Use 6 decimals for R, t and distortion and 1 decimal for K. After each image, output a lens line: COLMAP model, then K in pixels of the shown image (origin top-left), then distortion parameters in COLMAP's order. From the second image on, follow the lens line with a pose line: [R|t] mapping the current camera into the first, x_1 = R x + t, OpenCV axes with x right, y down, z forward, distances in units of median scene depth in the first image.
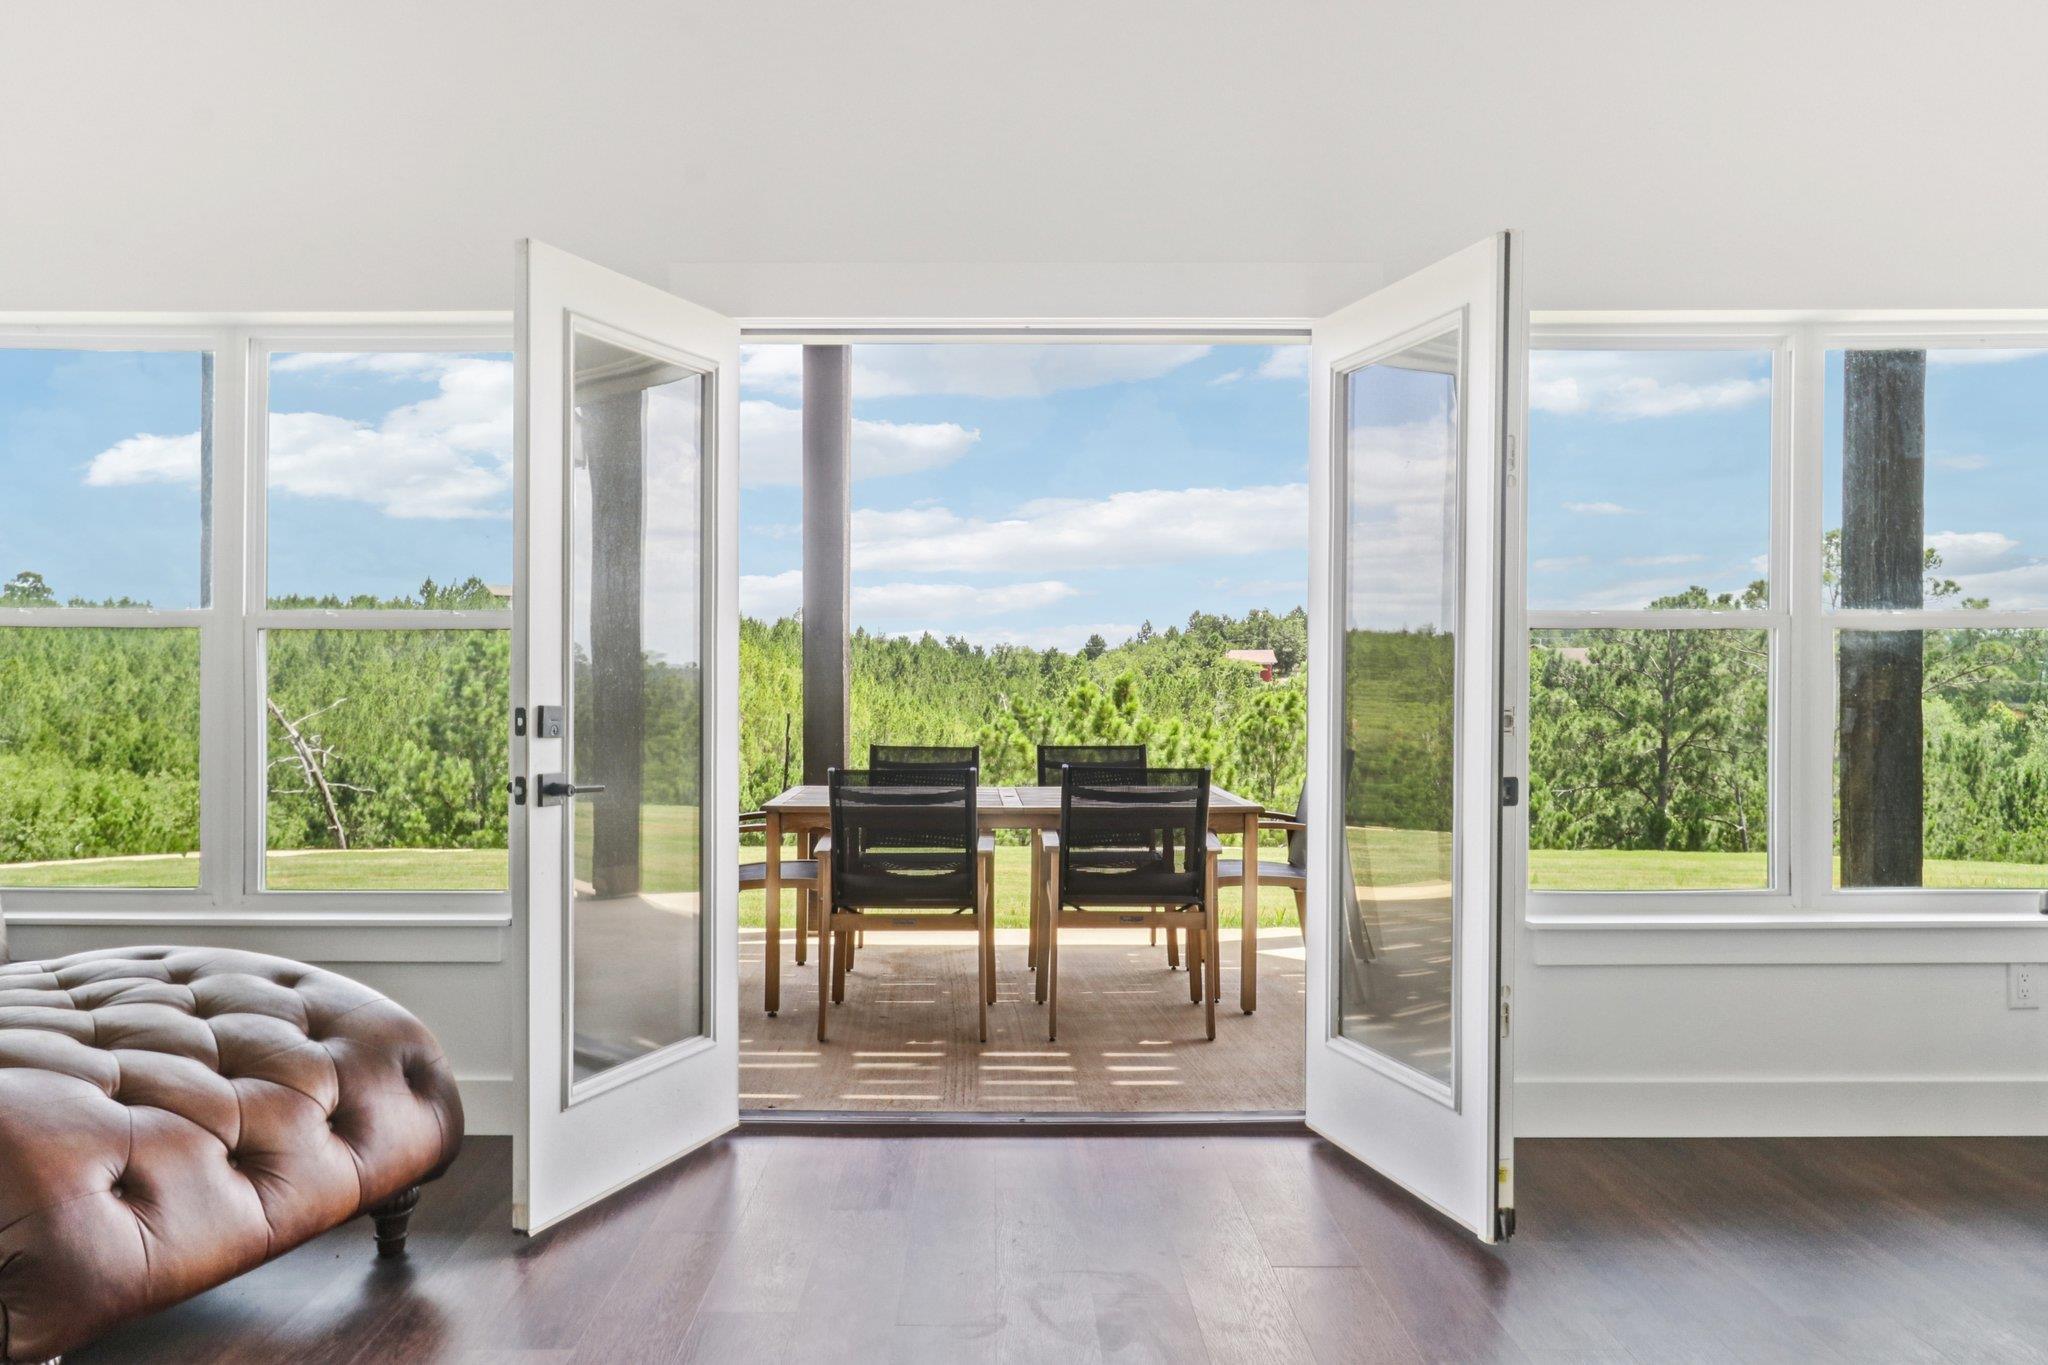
lens RADIAL K [[1409.8, 0, 1024.0], [0, 1409.8, 682.5], [0, 0, 1]] dist [-0.006356, -0.002842]
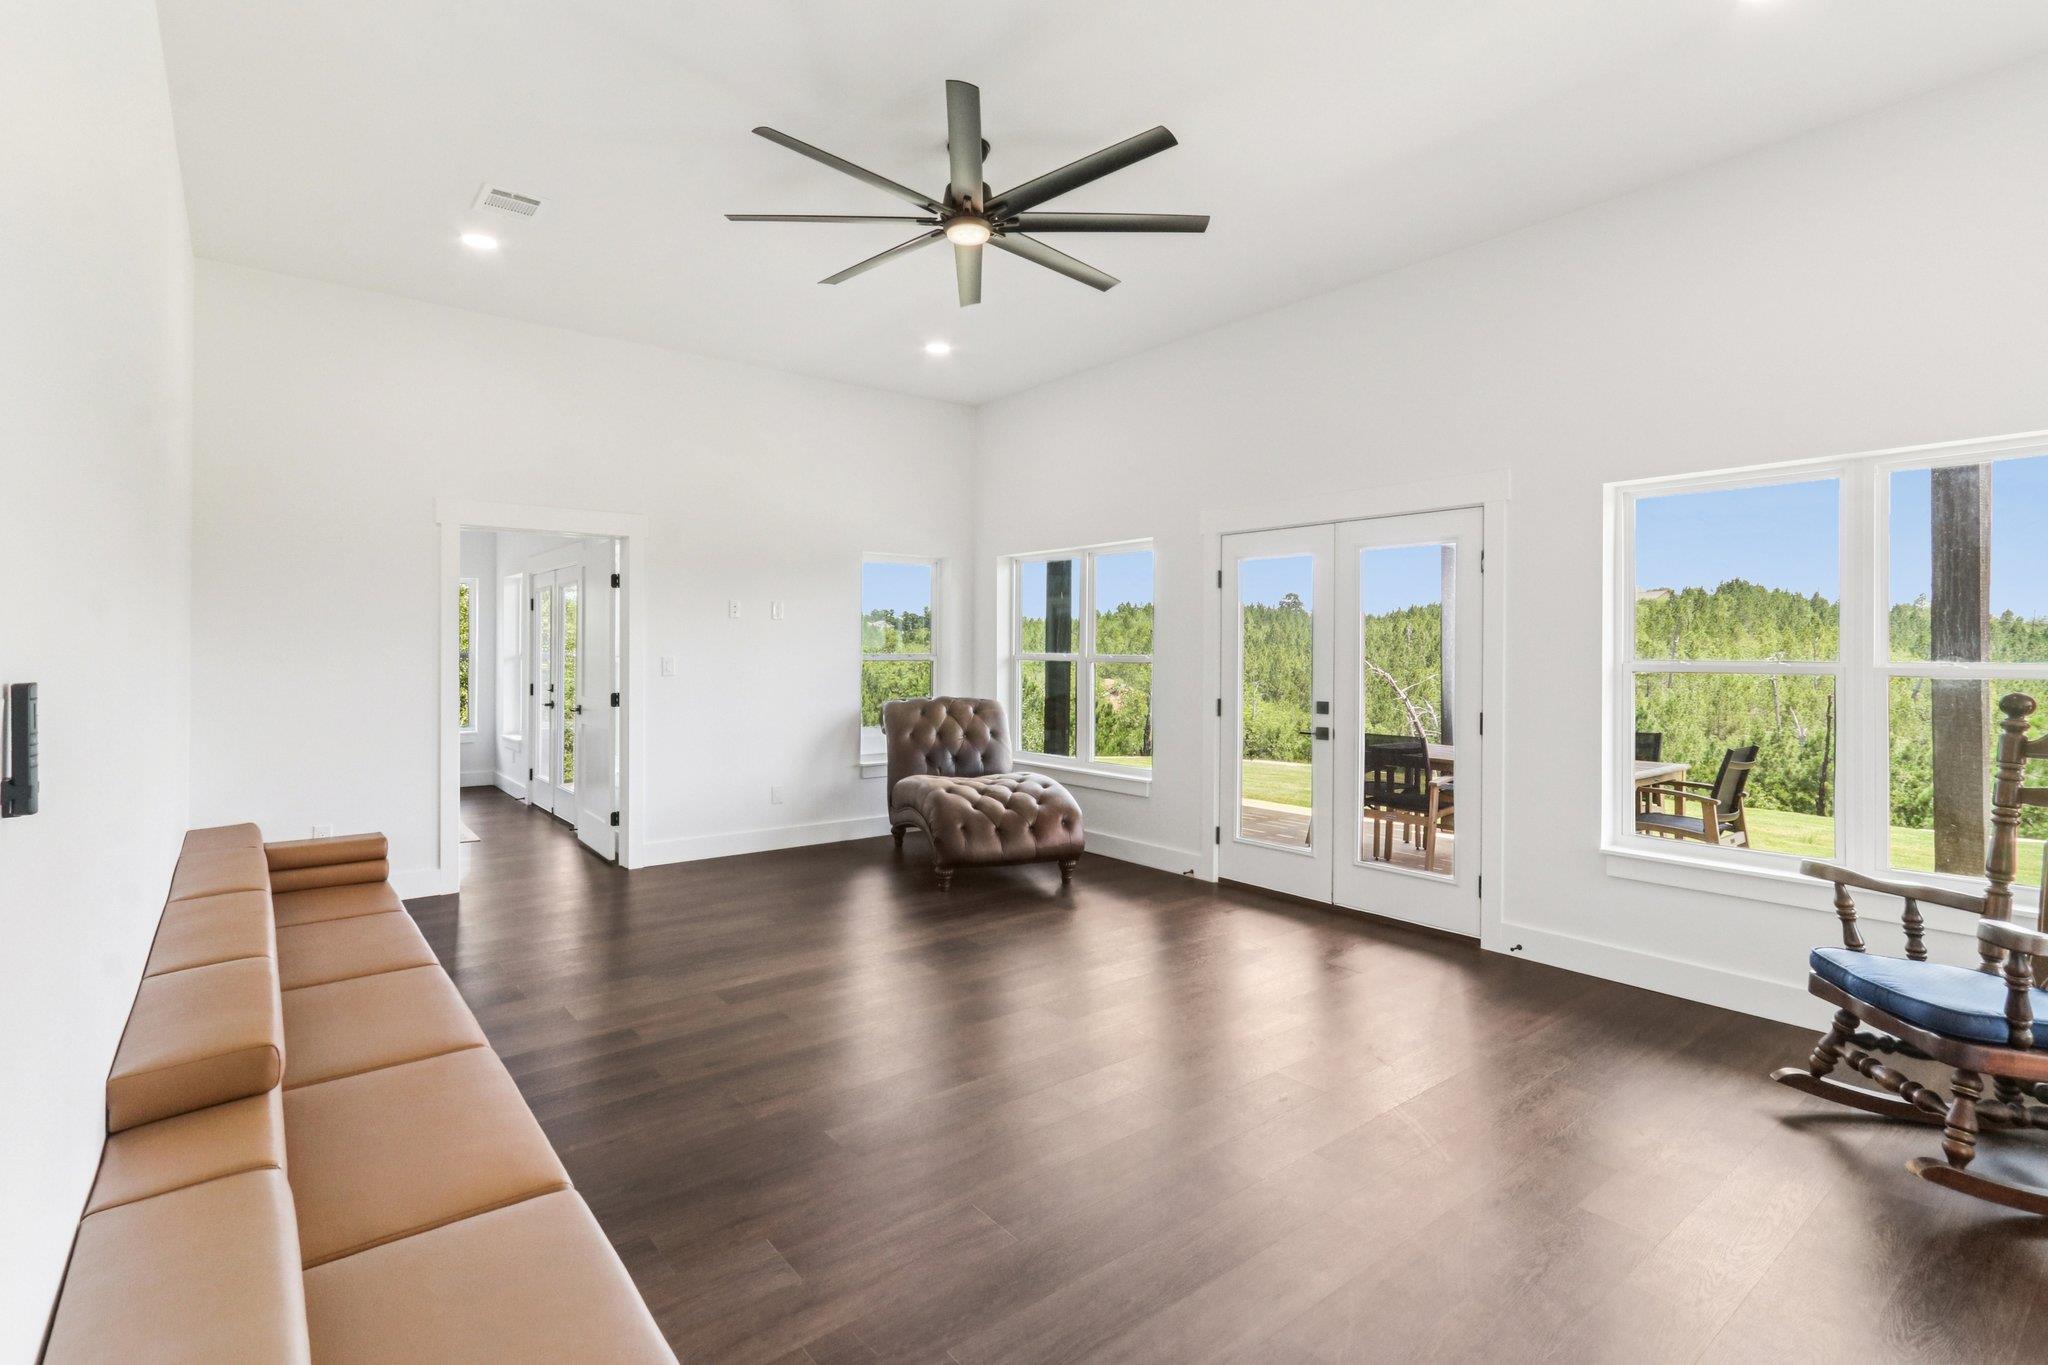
lens RADIAL K [[978.9, 0, 1018.3], [0, 978.9, 660.0], [0, 0, 1]] dist [0.001215, 0.000081]
pose [[0.631804, 0.012108, -0.775034, 0.769244], [-0.013493, 0.999898, 0.004621, -0.046667], [0.775011, 0.007538, 0.631903, -0.262455]]
